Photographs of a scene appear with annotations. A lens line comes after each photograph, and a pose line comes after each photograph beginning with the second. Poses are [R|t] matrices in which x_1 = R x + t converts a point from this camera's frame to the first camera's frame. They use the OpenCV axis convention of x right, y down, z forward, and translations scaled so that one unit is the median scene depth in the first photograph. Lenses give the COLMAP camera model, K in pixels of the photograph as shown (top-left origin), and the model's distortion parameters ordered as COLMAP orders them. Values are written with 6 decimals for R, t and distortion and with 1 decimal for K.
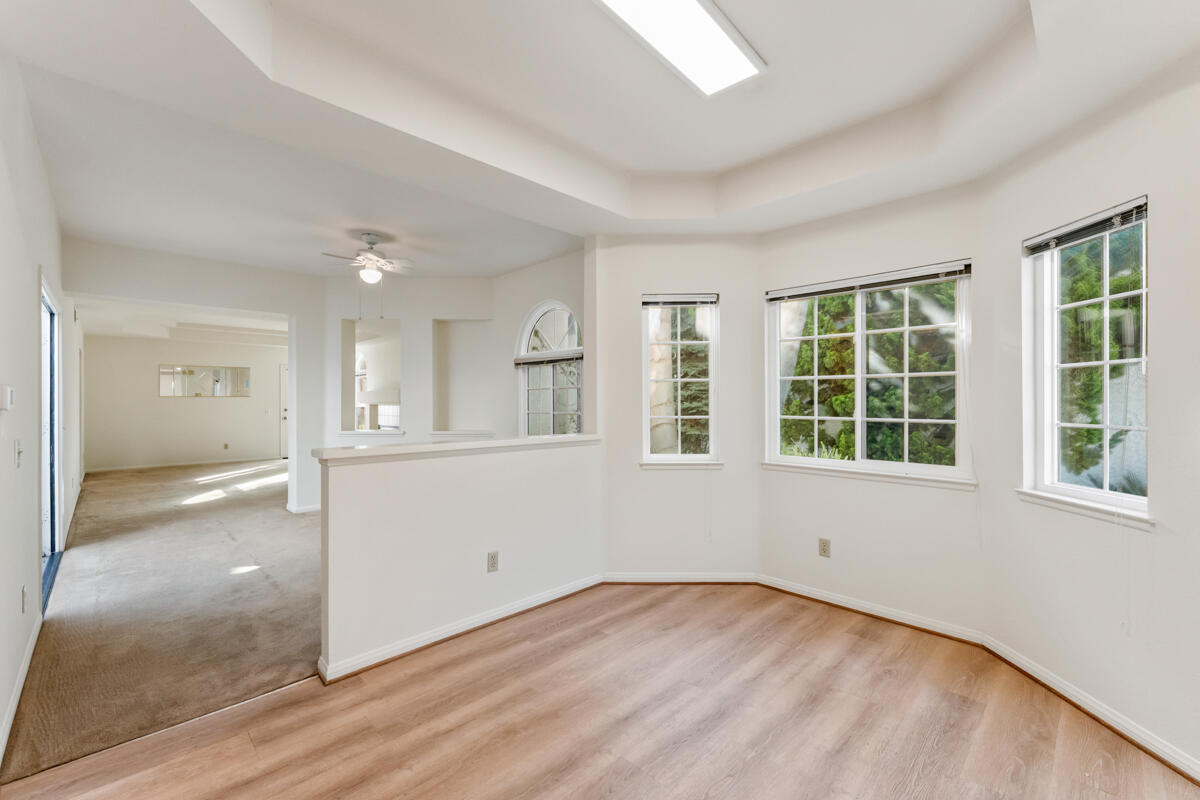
lens RADIAL K [[516.0, 0, 602.7], [0, 516.0, 400.3], [0, 0, 1]] dist [0.000059, 0.000002]
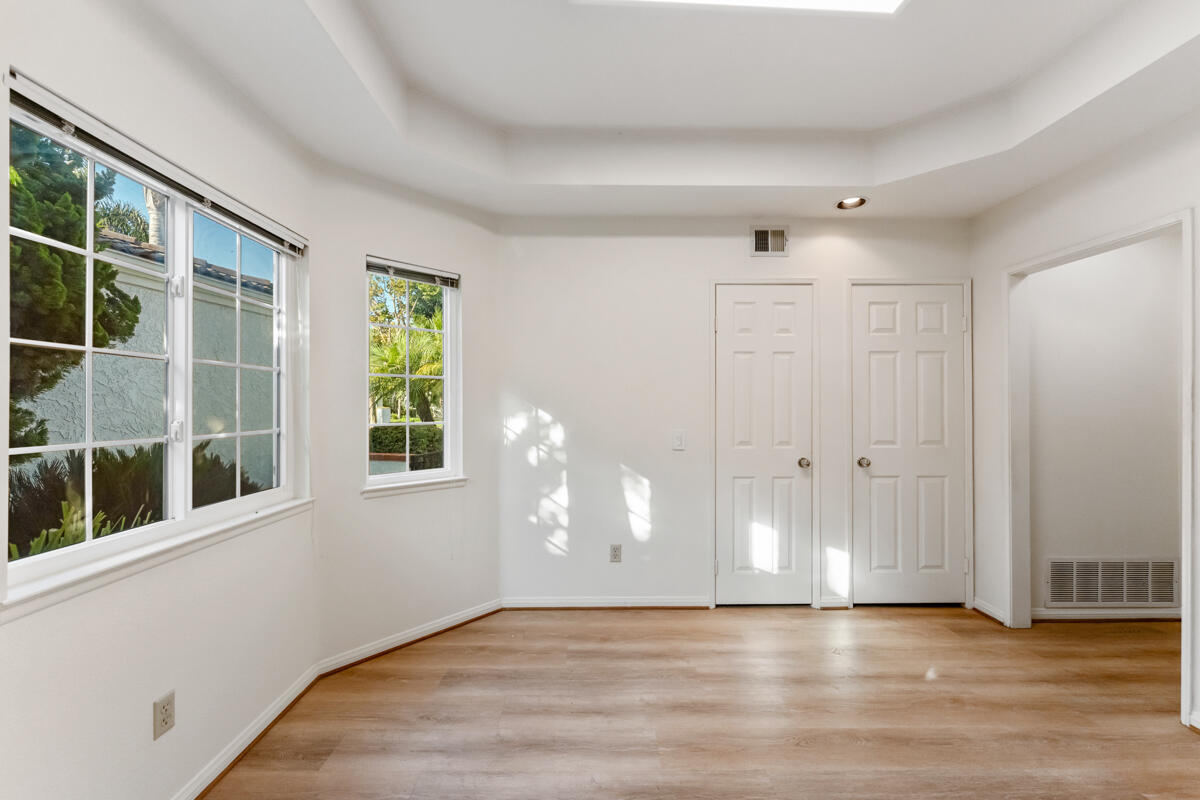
lens RADIAL K [[480.7, 0, 599.3], [0, 480.7, 405.6], [0, 0, 1]] dist [-0.001947, -0.000336]
pose [[-0.724584, 0.003358, 0.689179, -0.220878], [-0.001432, 0.999979, -0.006378, 0.008392], [-0.689185, -0.005608, -0.724563, 1.423305]]
